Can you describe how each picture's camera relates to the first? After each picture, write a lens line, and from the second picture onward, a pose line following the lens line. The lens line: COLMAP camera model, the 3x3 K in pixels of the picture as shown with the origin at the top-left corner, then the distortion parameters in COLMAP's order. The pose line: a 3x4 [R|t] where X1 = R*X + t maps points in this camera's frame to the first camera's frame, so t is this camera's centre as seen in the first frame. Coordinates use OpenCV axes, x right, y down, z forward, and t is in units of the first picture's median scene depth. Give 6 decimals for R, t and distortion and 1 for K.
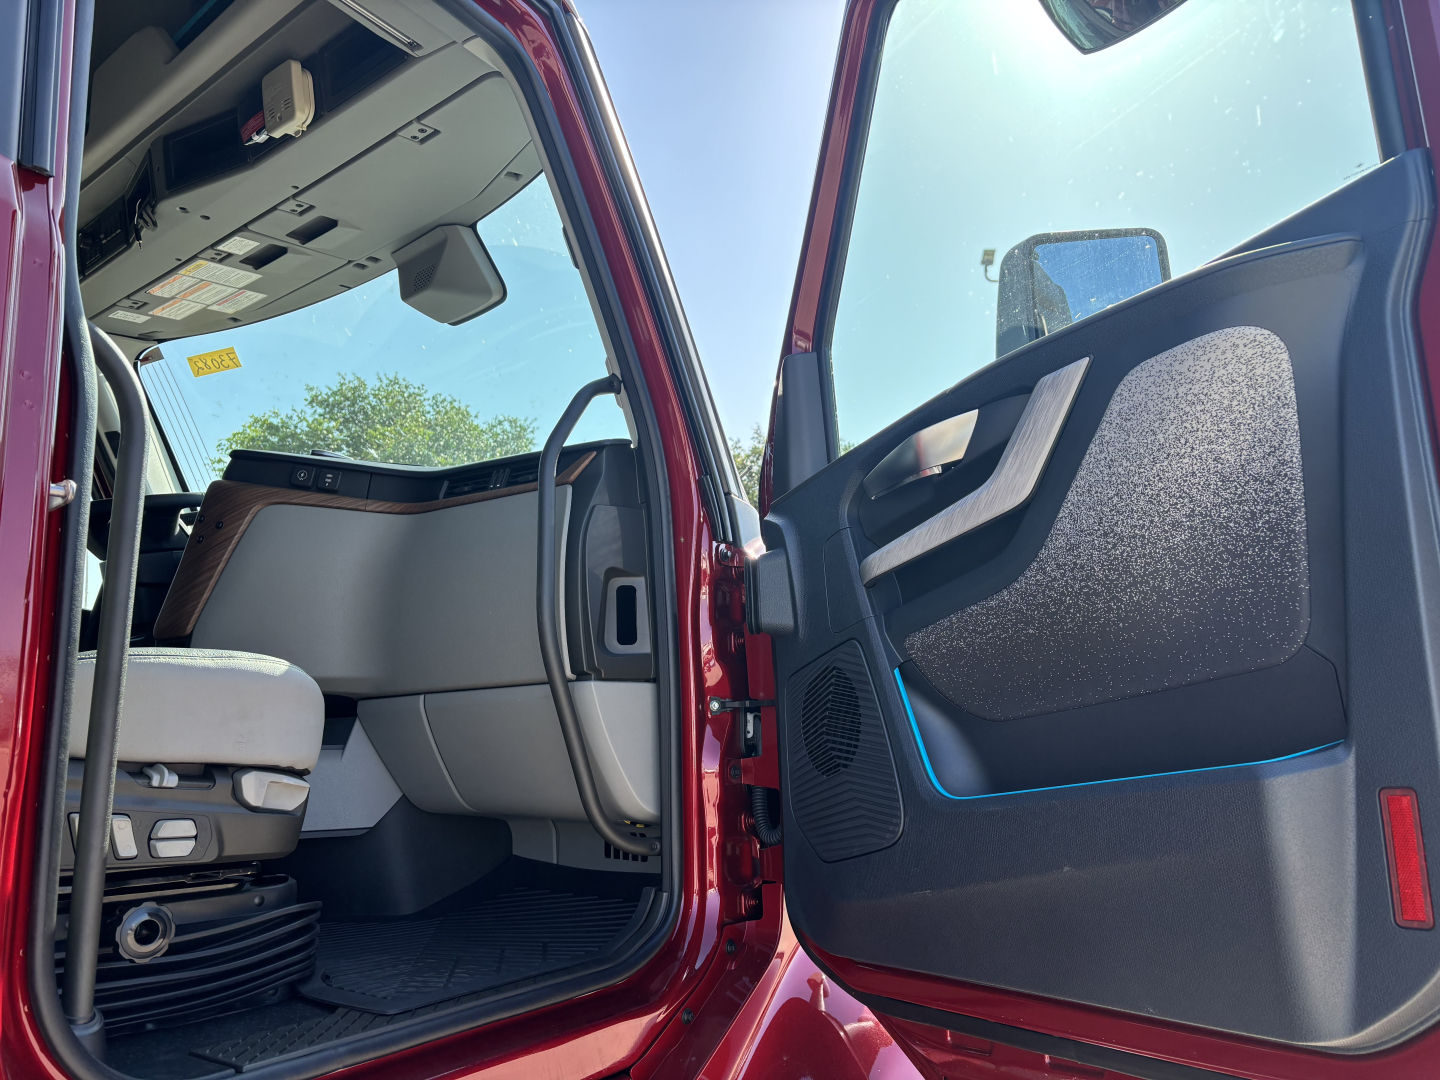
lens RADIAL K [[1049.1, 0, 720.0], [0, 1049.1, 540.0], [0, 0, 1]] dist [0.003289, 0.000256]
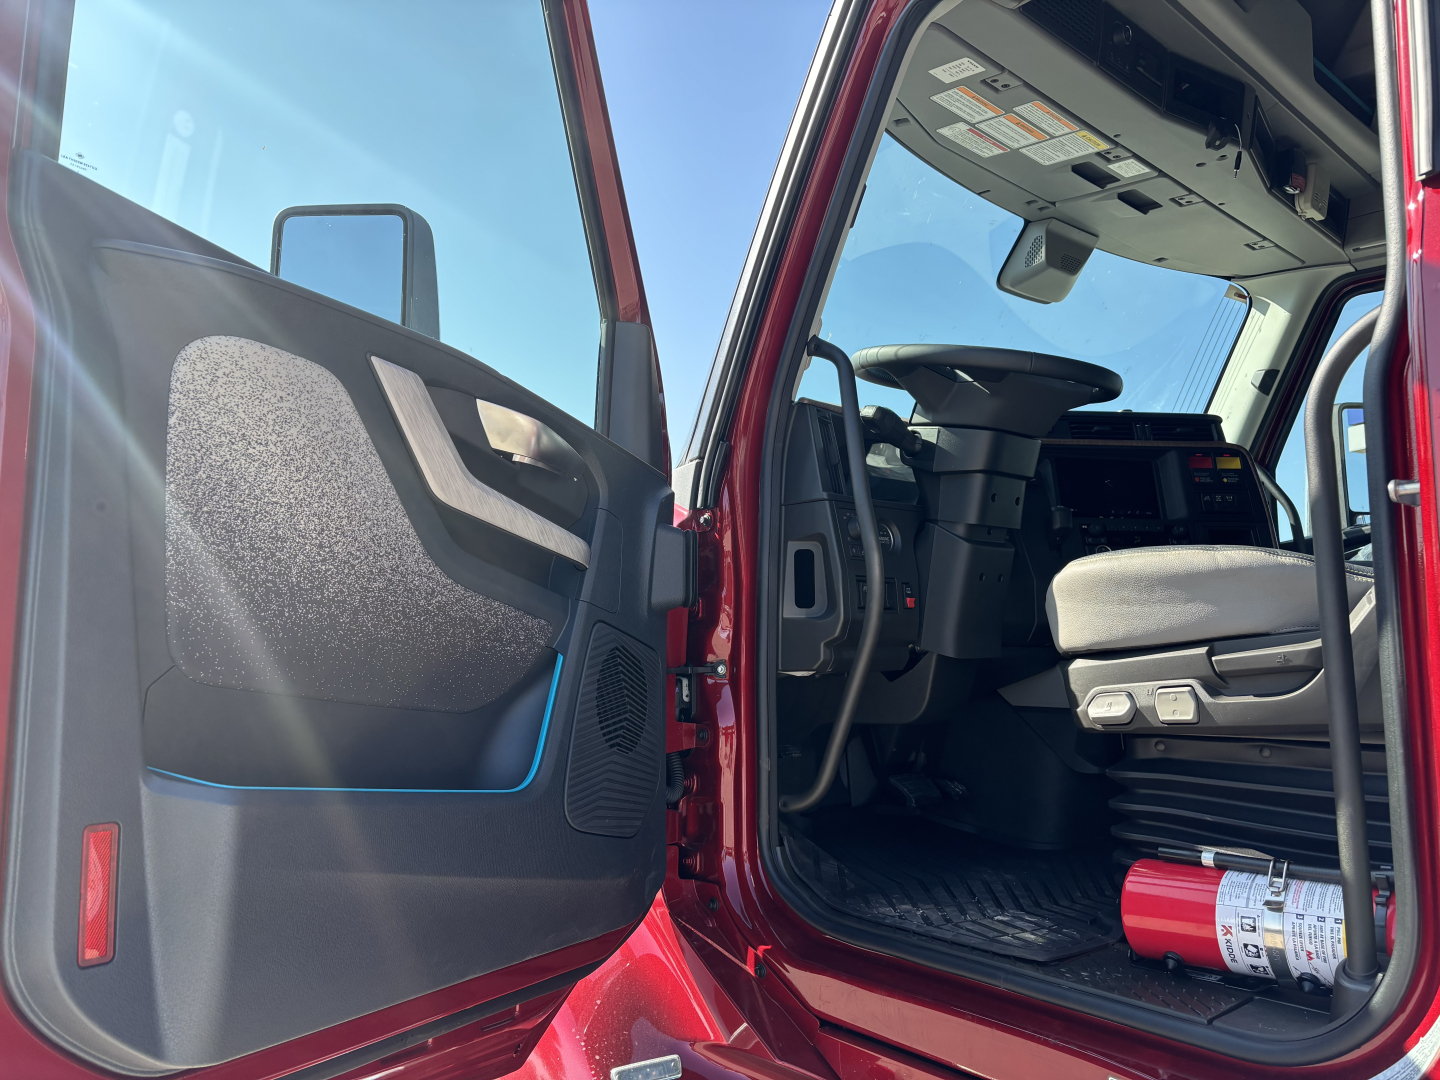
lens RADIAL K [[1076.6, 0, 720.0], [0, 1076.6, 540.0], [0, 0, 1]] dist [0.056349, -0.049452]
pose [[0.388250, 0.477614, 0.788129, -0.296752], [-0.450364, 0.844471, -0.289898, 0.119345], [-0.804012, -0.242392, 0.542966, 0.155452]]
